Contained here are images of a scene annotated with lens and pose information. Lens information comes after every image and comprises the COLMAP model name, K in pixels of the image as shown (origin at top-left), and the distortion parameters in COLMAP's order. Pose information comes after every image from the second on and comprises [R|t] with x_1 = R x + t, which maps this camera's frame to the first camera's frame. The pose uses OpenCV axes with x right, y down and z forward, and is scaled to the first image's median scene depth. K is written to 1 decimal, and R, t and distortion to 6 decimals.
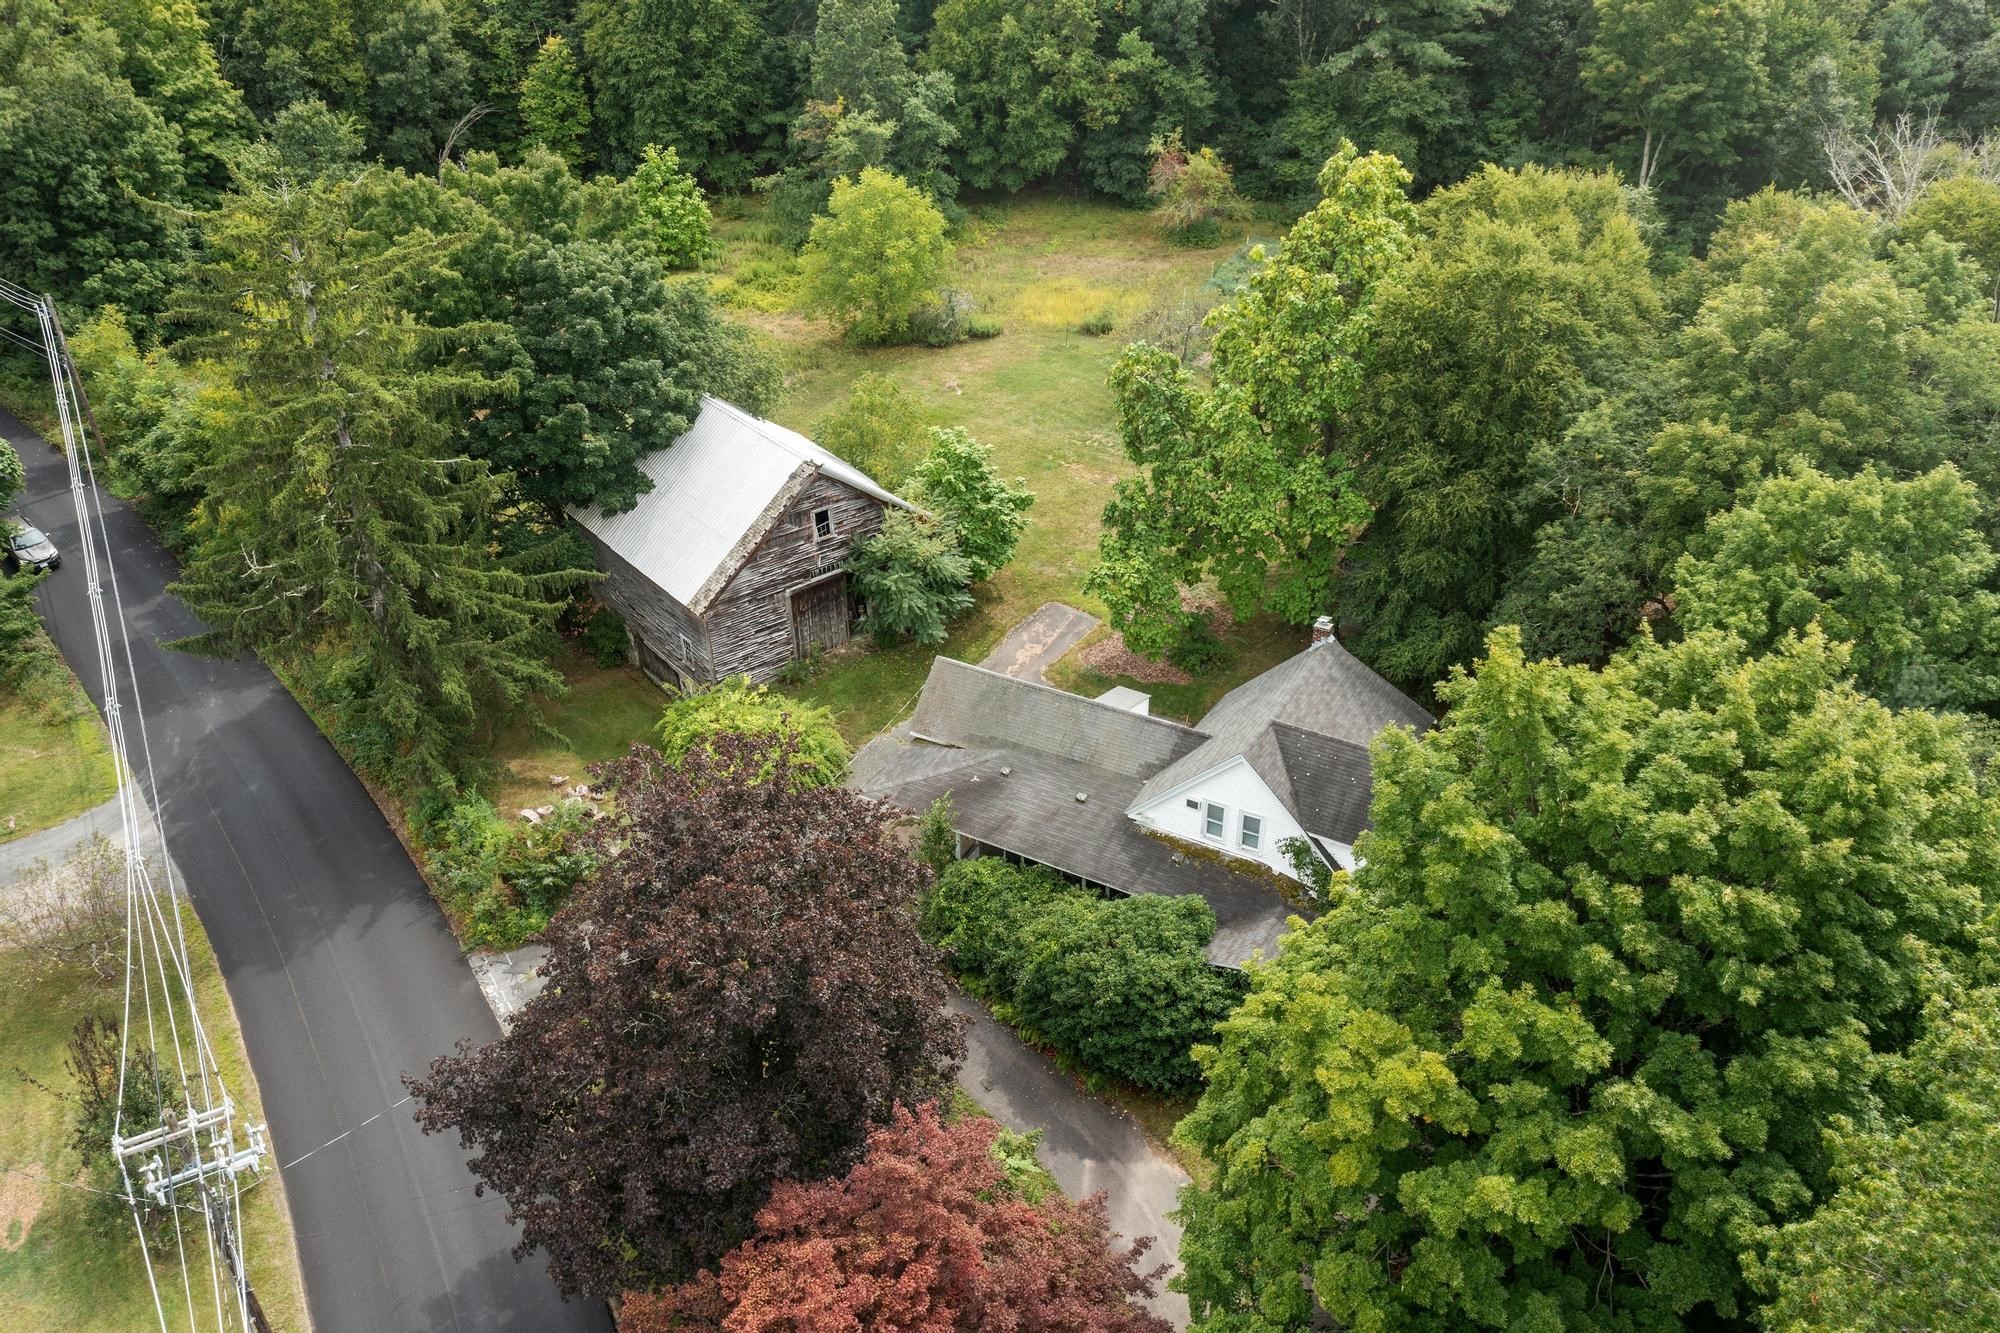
lens RADIAL K [[1644.4, 0, 997.2], [0, 1644.4, 662.3], [0, 0, 1]] dist [0.003962, 0.007728]
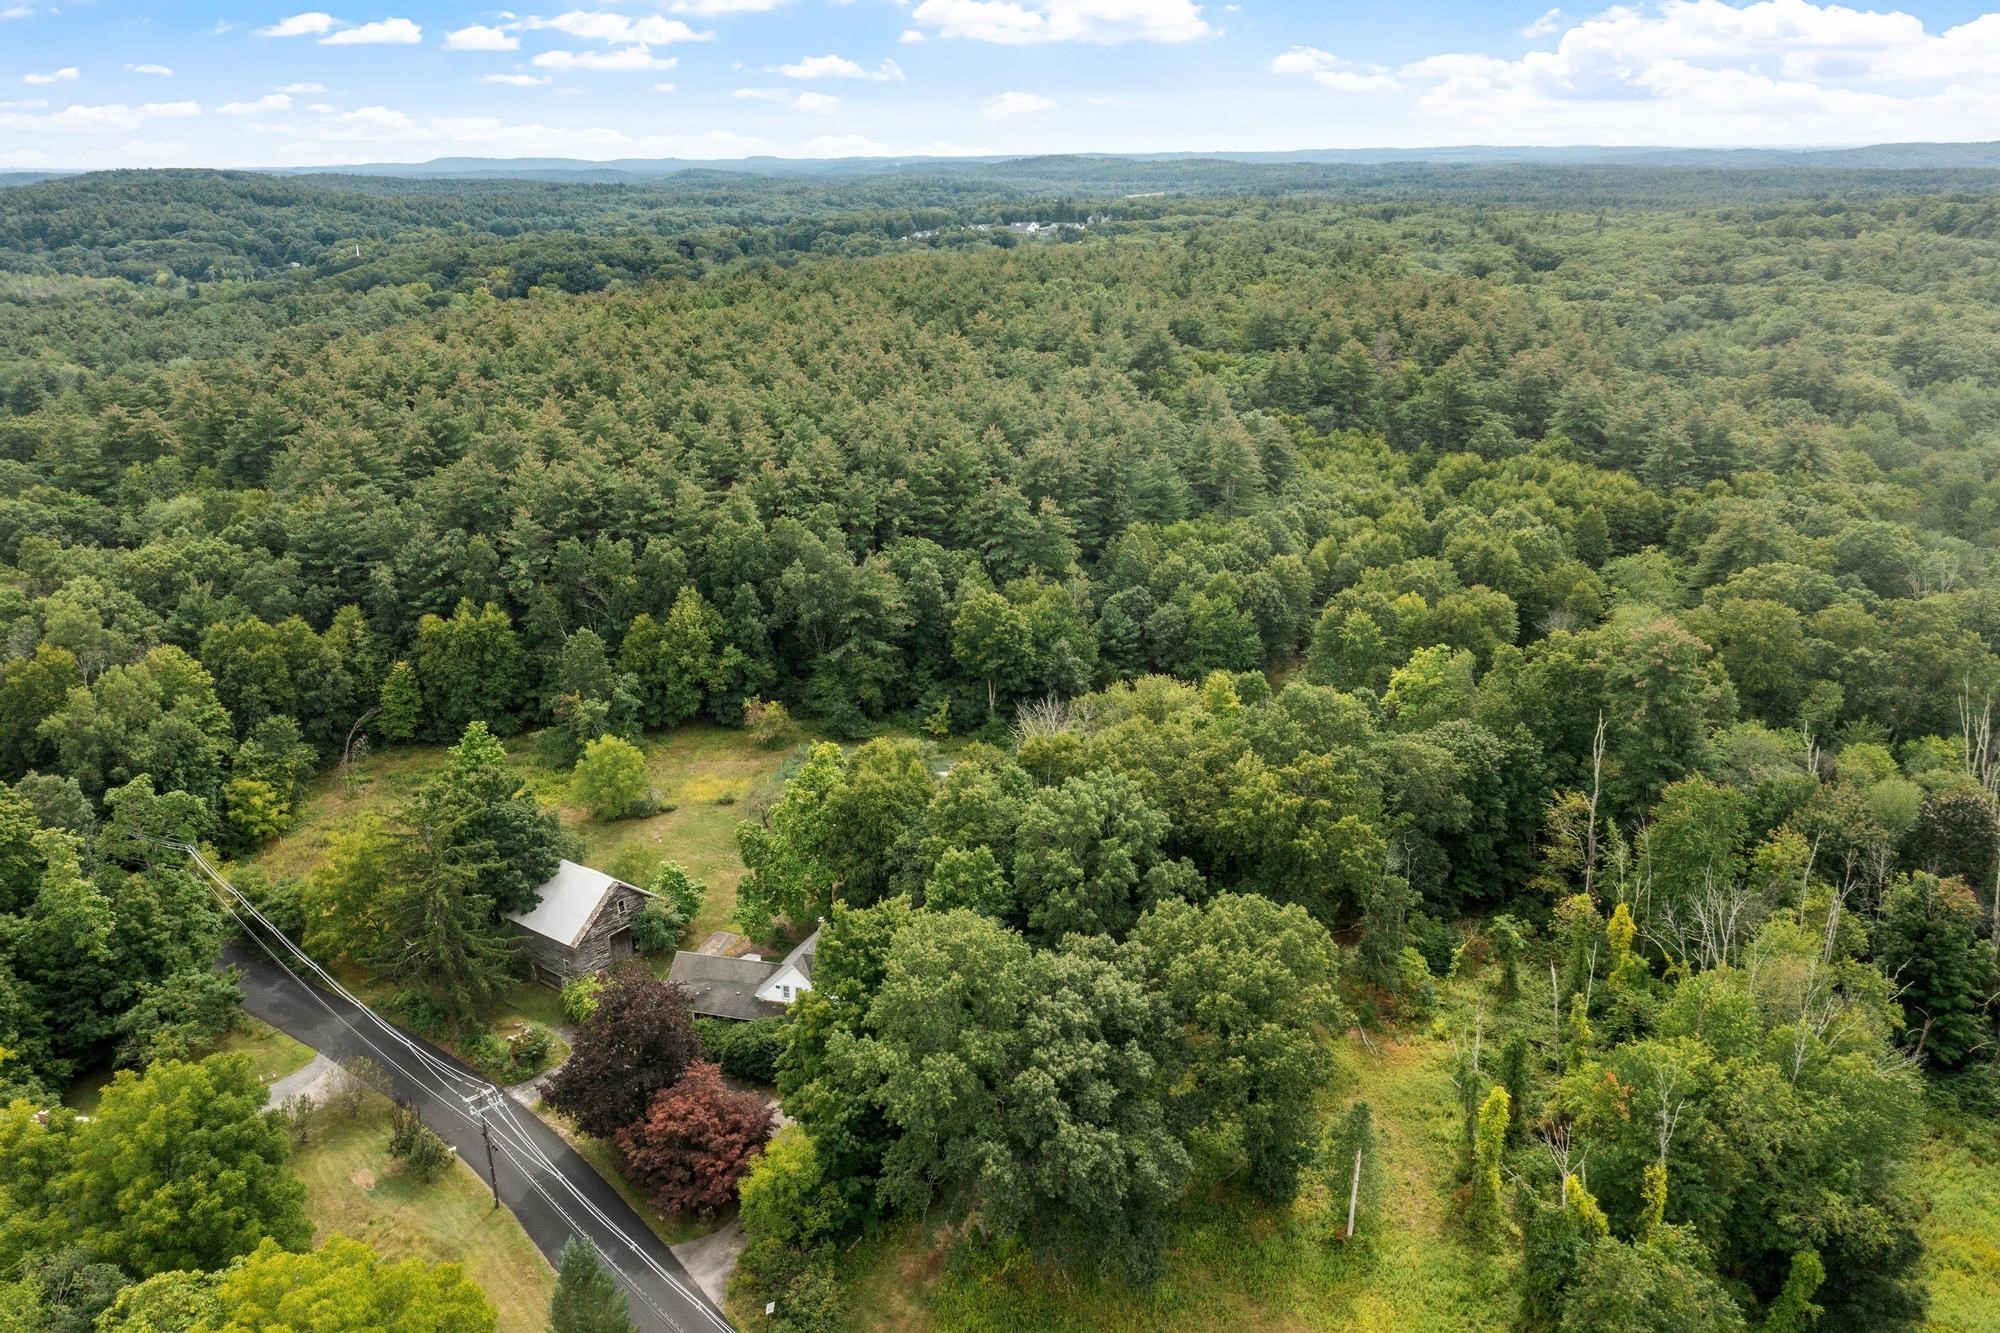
lens RADIAL K [[1644.4, 0, 991.5], [0, 1644.4, 662.3], [0, 0, 1]] dist [0.003962, 0.007728]
pose [[0.971284, -0.077765, 0.224857, -0.085346], [0.128158, 0.967256, -0.219070, 0.155833], [-0.200458, 0.241596, 0.949446, -1.384763]]
